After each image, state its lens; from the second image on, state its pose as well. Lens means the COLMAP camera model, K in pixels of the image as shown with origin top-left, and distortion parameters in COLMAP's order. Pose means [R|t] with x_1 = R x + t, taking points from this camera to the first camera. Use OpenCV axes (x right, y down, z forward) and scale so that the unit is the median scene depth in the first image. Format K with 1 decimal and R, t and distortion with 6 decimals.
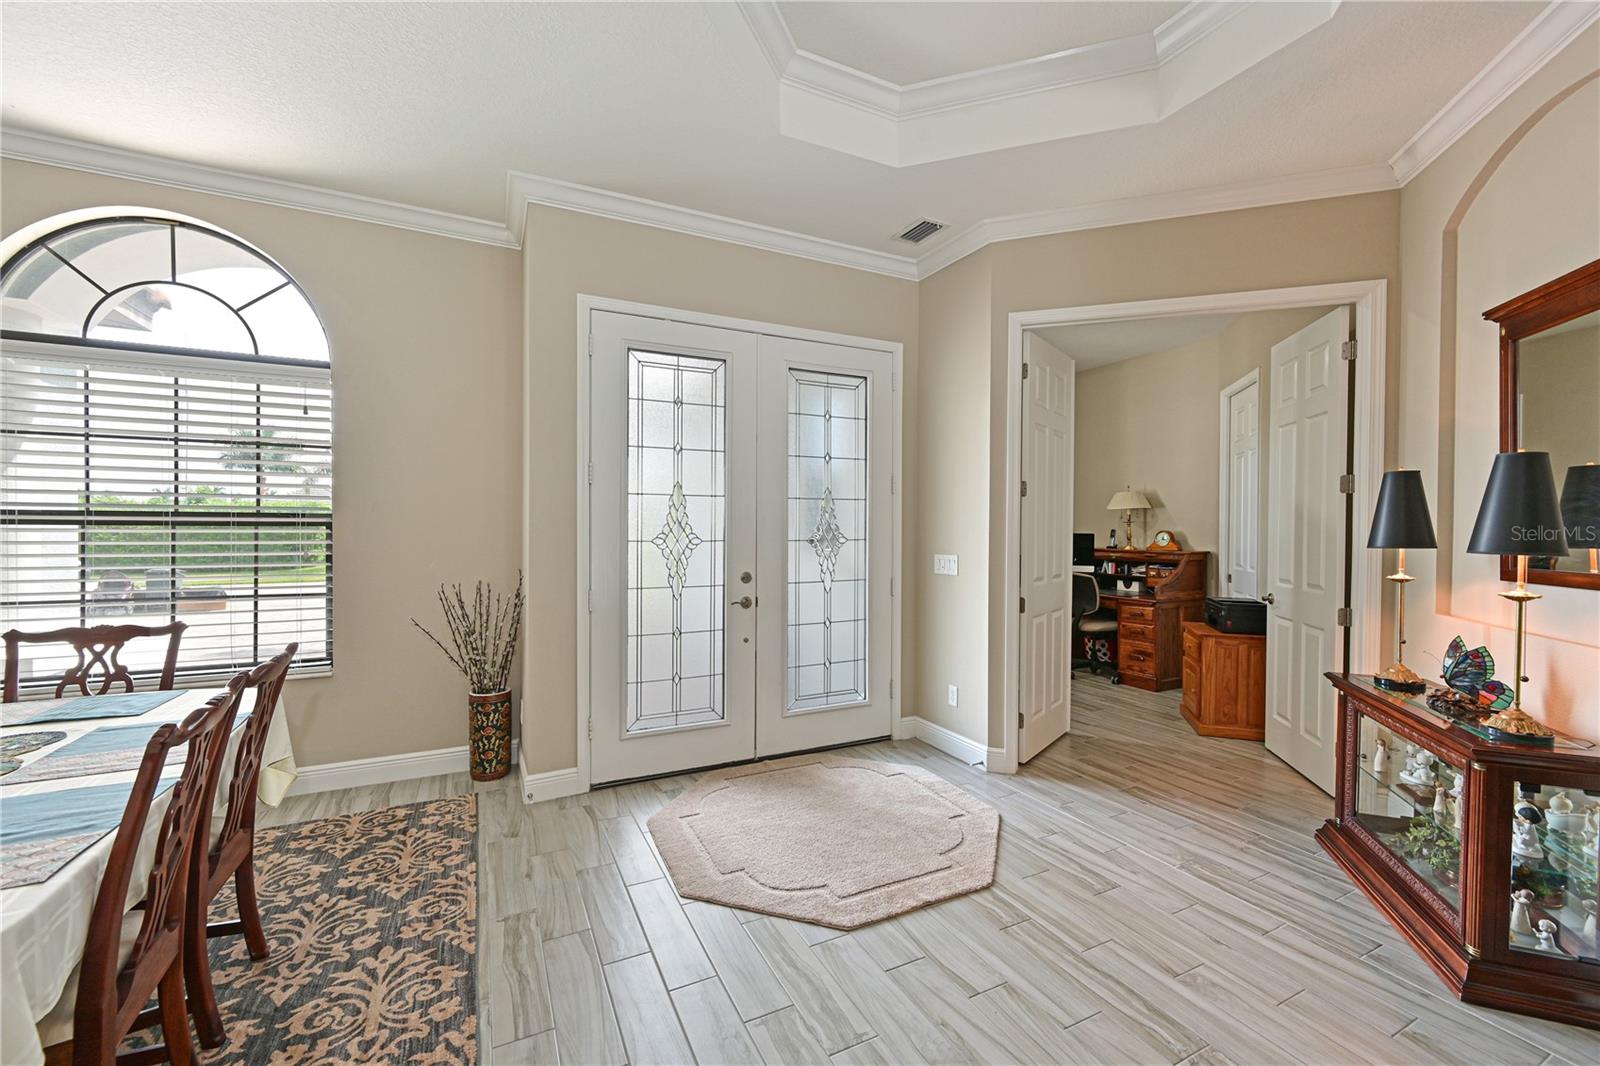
lens RADIAL K [[631.4, 0, 801.7], [0, 631.4, 536.4], [0, 0, 1]] dist [-0.000972, 0.000269]
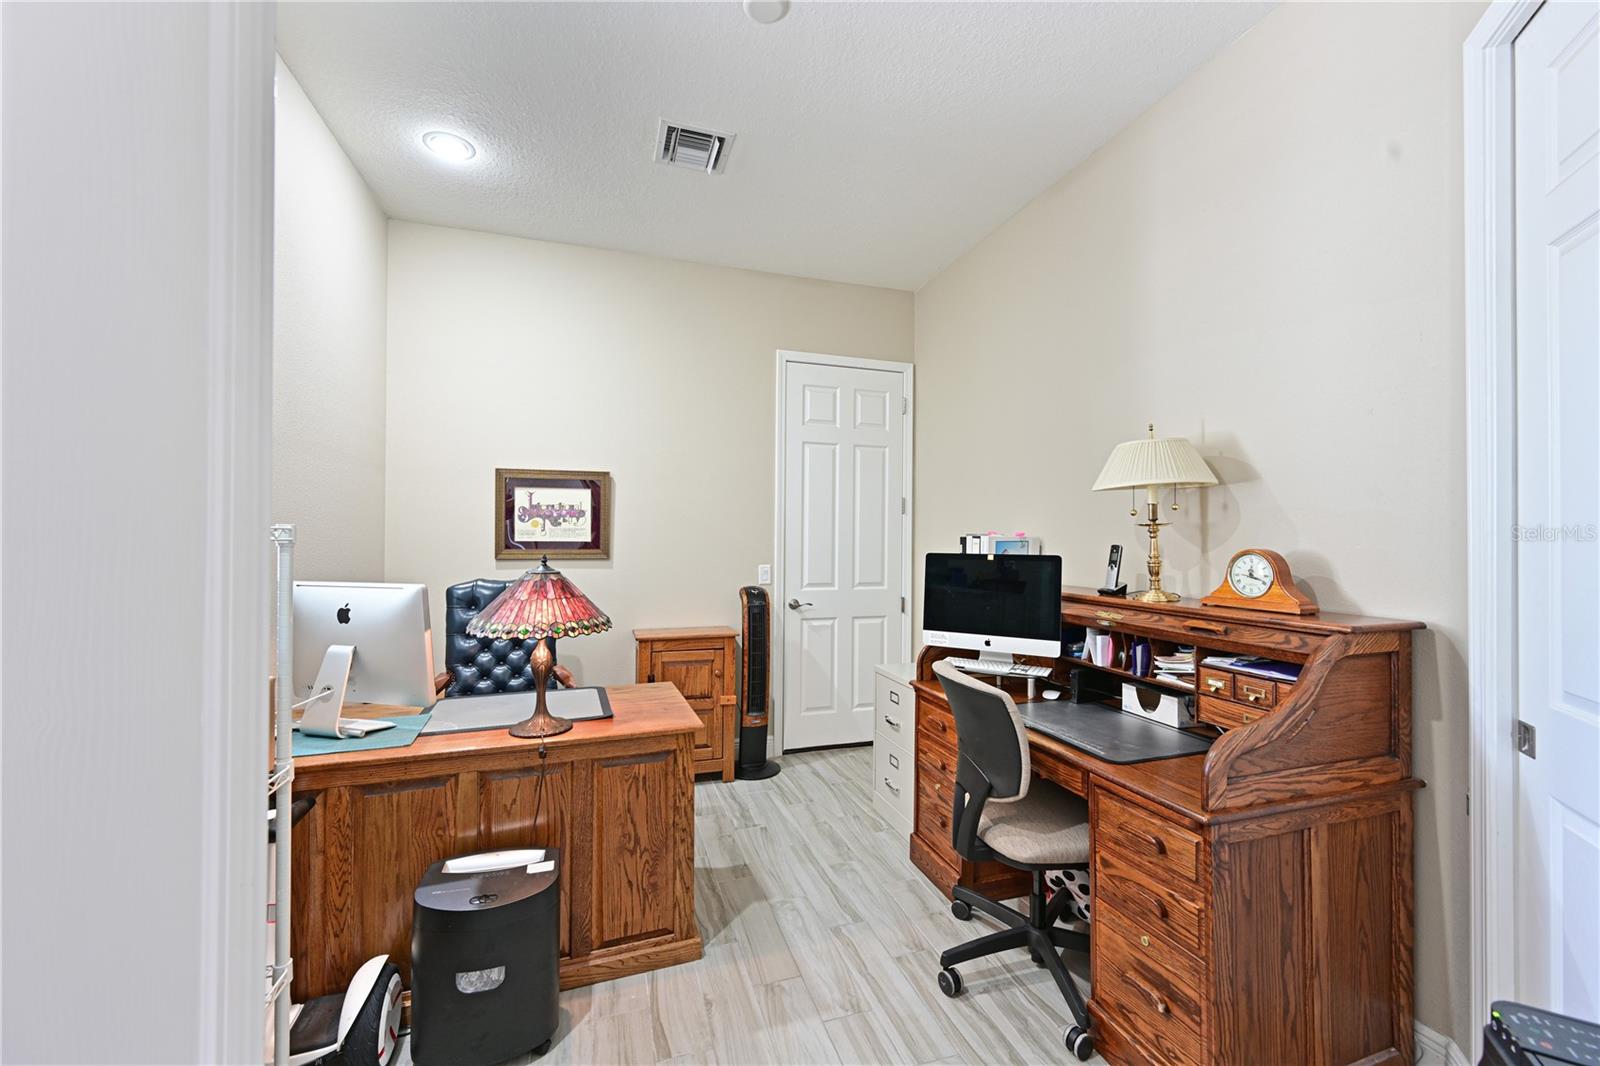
lens RADIAL K [[631.4, 0, 797.1], [0, 631.4, 534.1], [0, 0, 1]] dist [-0.000972, 0.000269]
pose [[0.987977, -0.000033, -0.154600, 0.384318], [-0.003178, 0.999784, -0.020525, -0.009452], [0.154567, 0.020769, 0.987764, 0.630799]]
